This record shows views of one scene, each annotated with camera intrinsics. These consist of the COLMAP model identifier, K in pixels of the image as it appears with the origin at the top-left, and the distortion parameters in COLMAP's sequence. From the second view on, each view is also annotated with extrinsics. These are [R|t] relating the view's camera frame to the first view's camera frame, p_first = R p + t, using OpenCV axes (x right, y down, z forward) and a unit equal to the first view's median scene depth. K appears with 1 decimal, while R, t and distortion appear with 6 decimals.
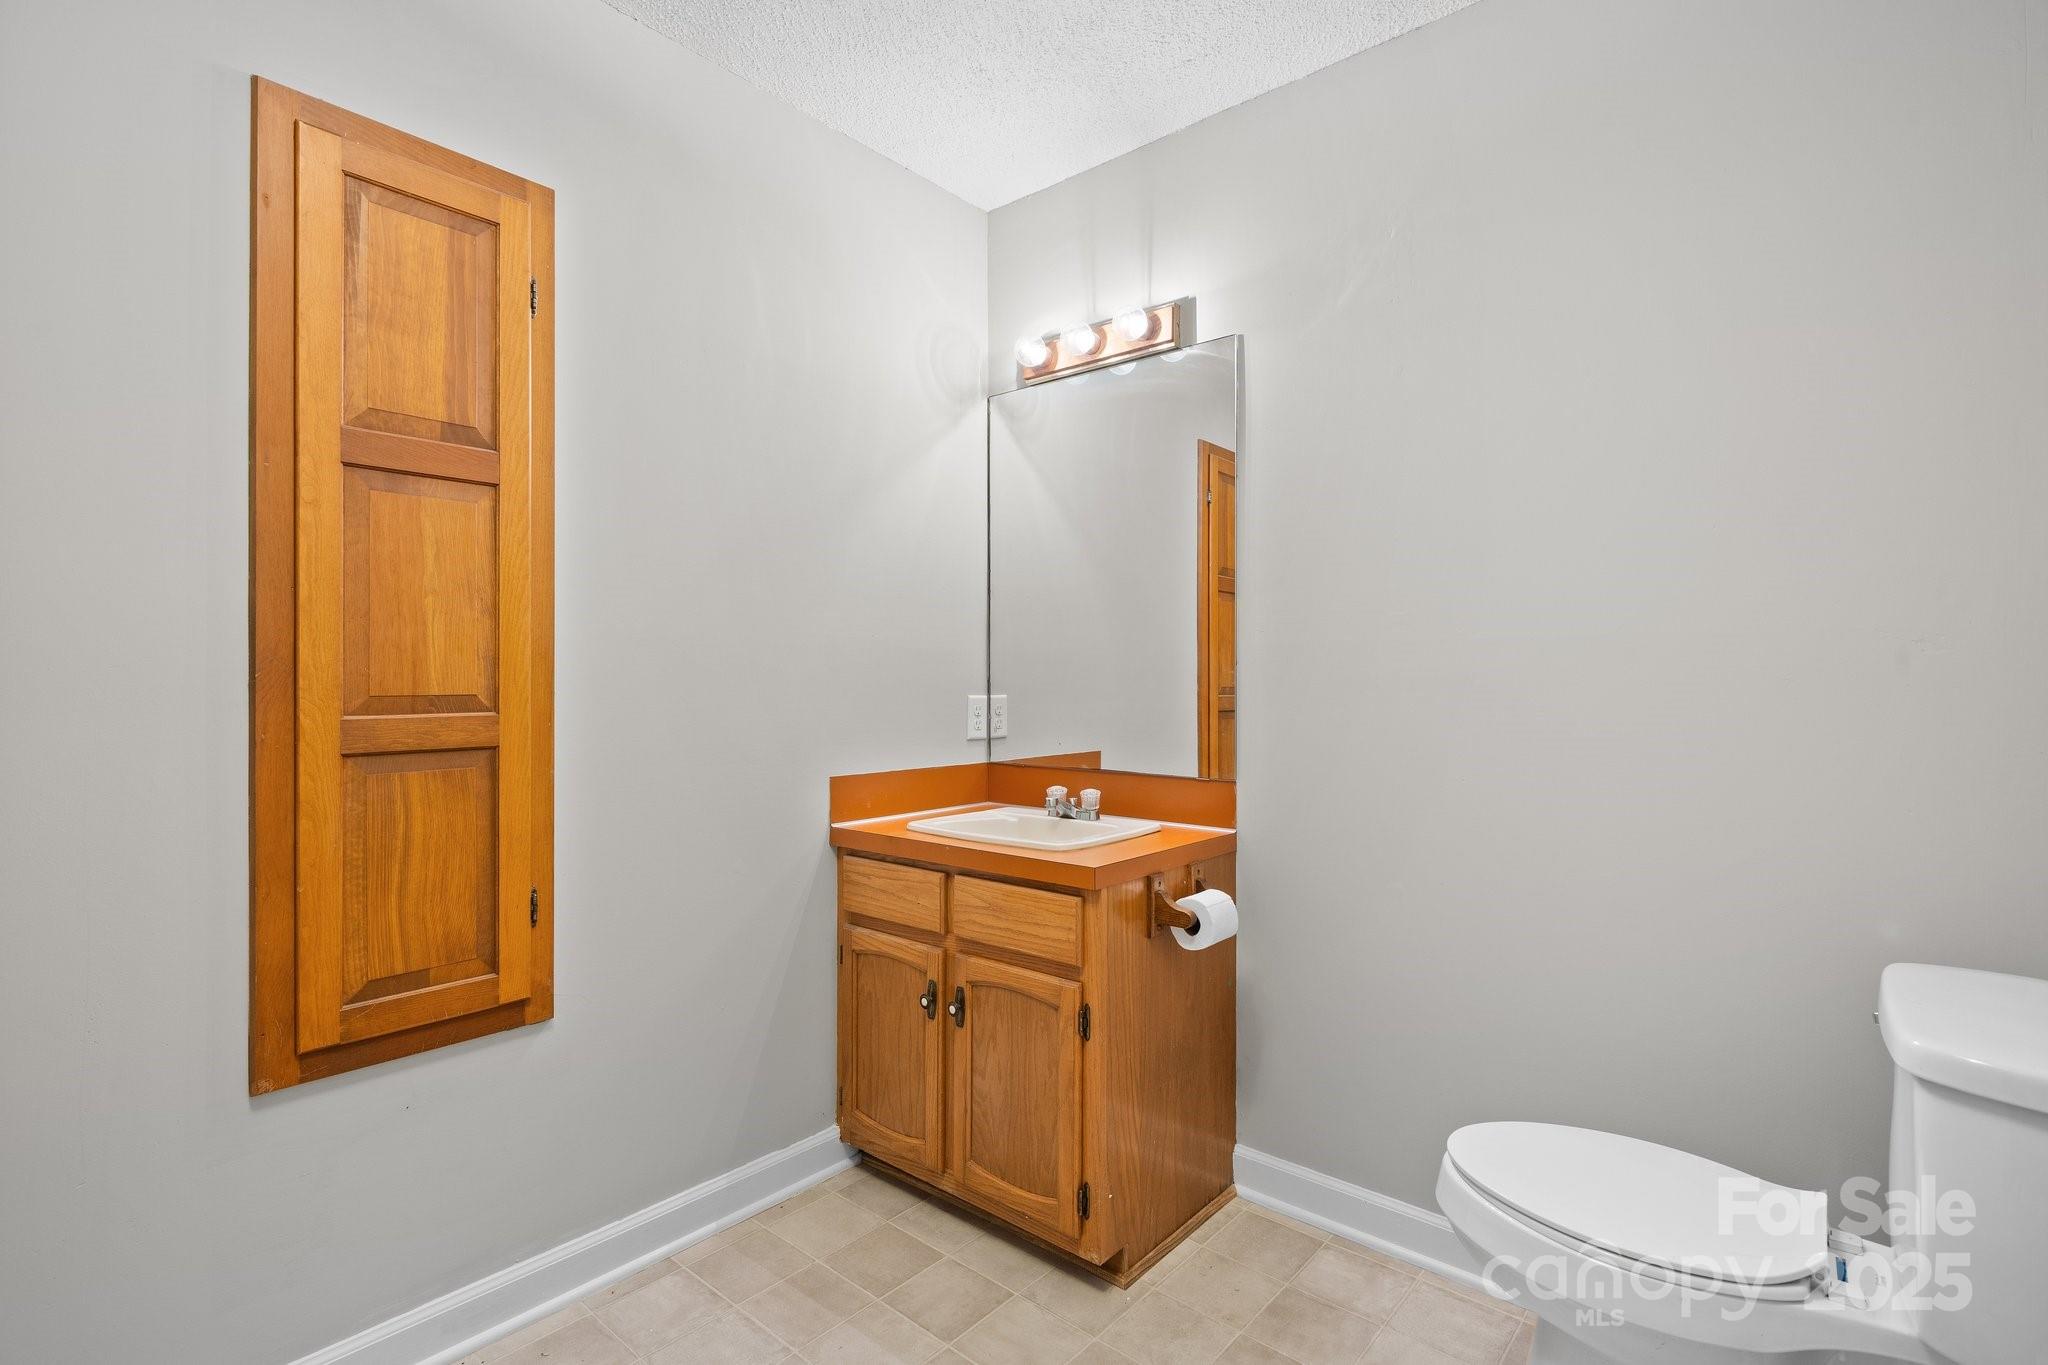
lens RADIAL K [[957.5, 0, 1016.0], [0, 957.5, 677.4], [0, 0, 1]] dist [0.002529, -0.000399]
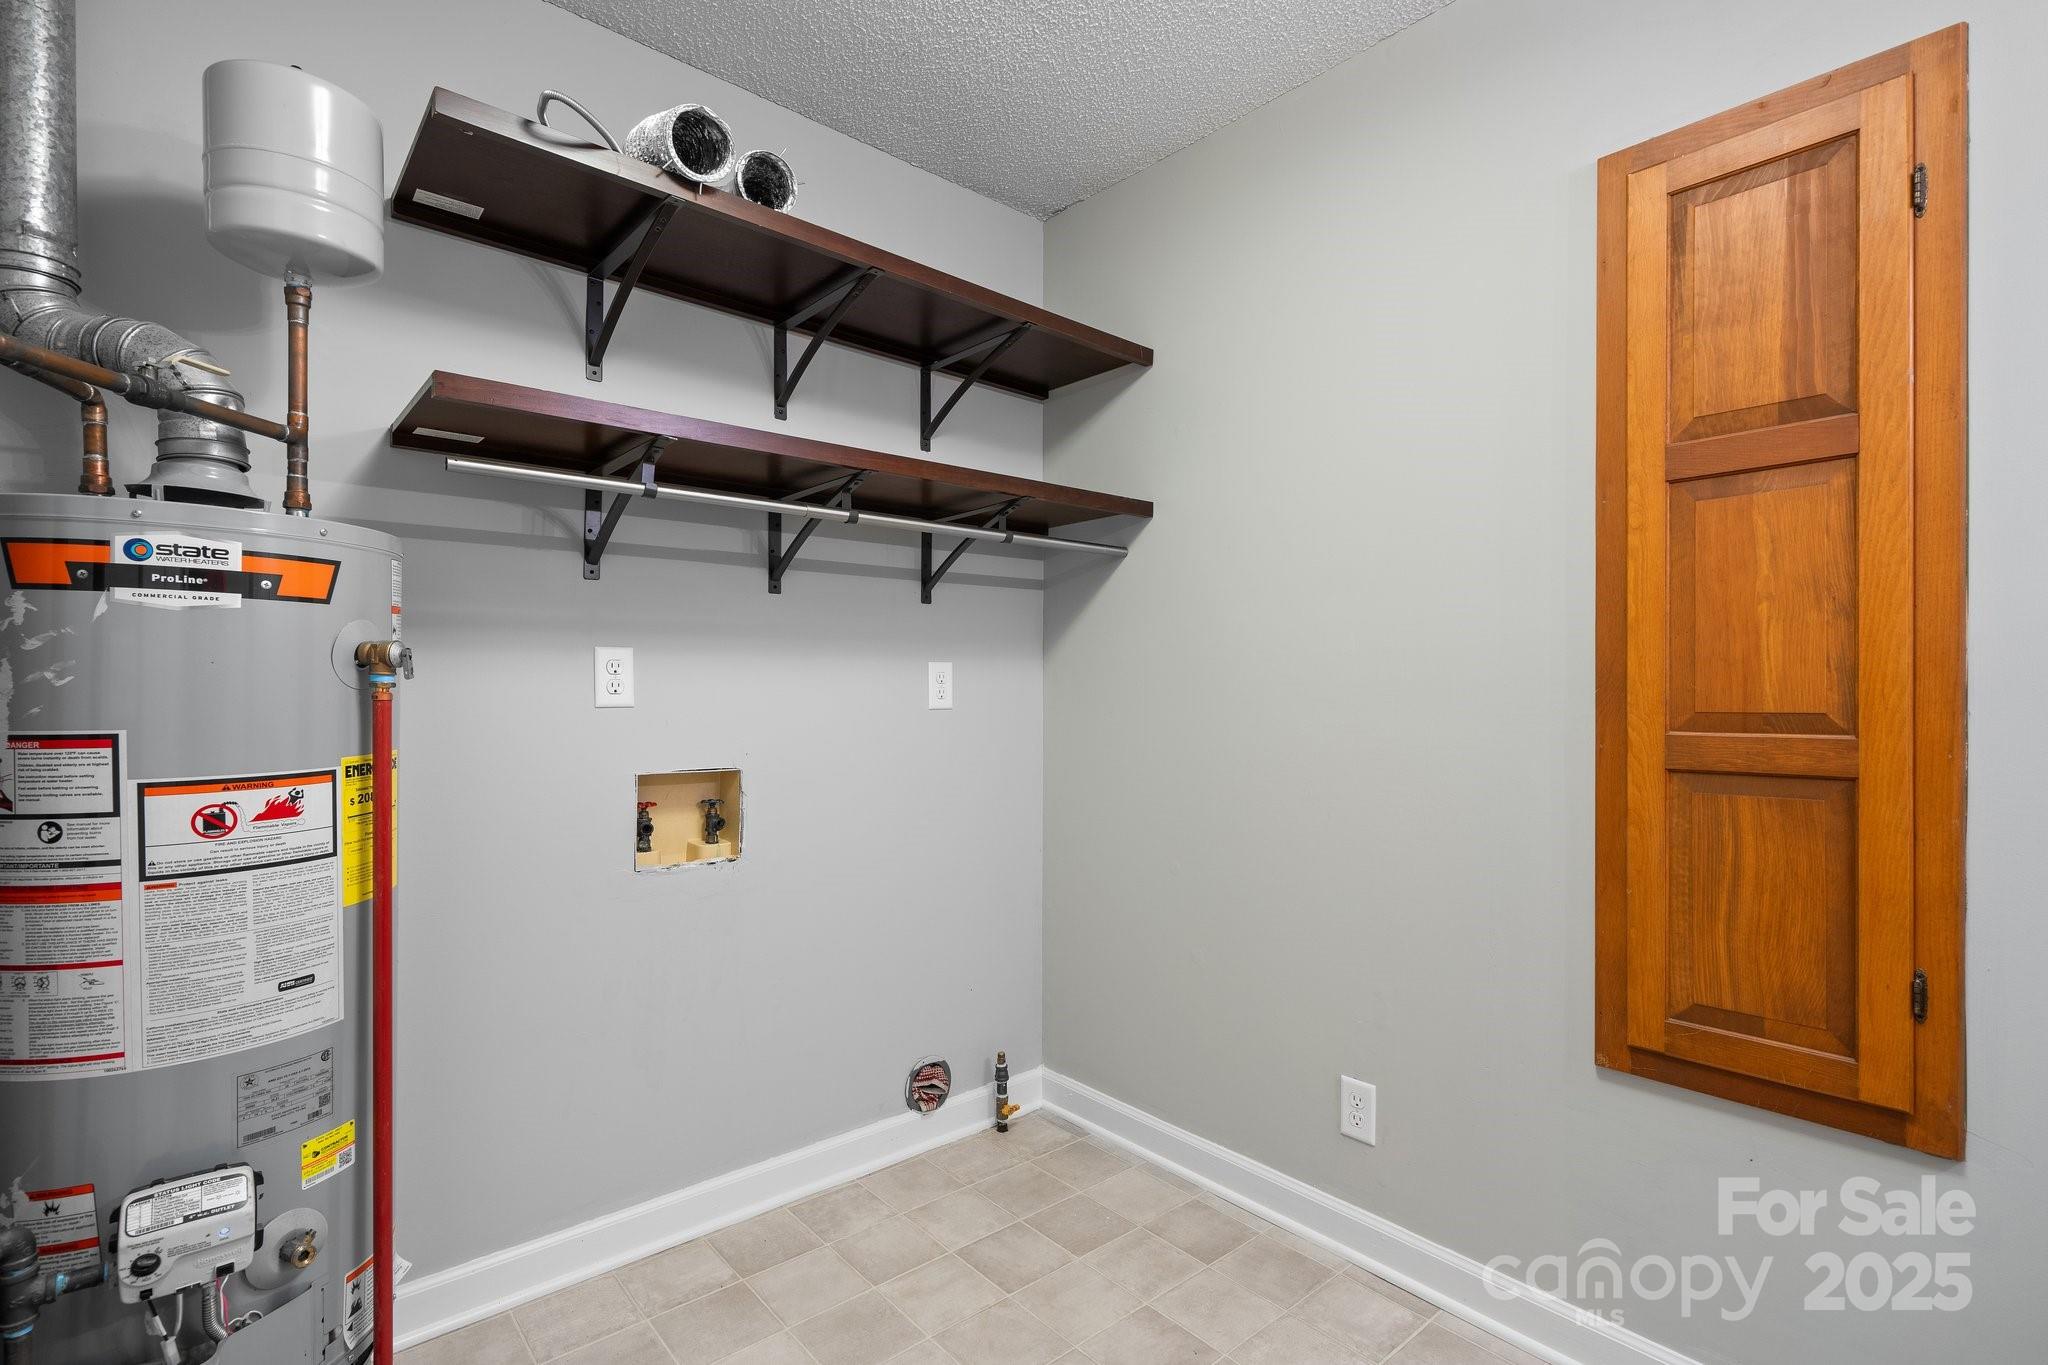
lens RADIAL K [[957.5, 0, 1015.3], [0, 957.5, 697.2], [0, 0, 1]] dist [0.002529, -0.000399]
pose [[-0.139185, -0.003750, -0.990259, 0.377030], [-0.002813, 0.999990, -0.003392, 0.009168], [0.990262, 0.002314, -0.139194, 0.434752]]
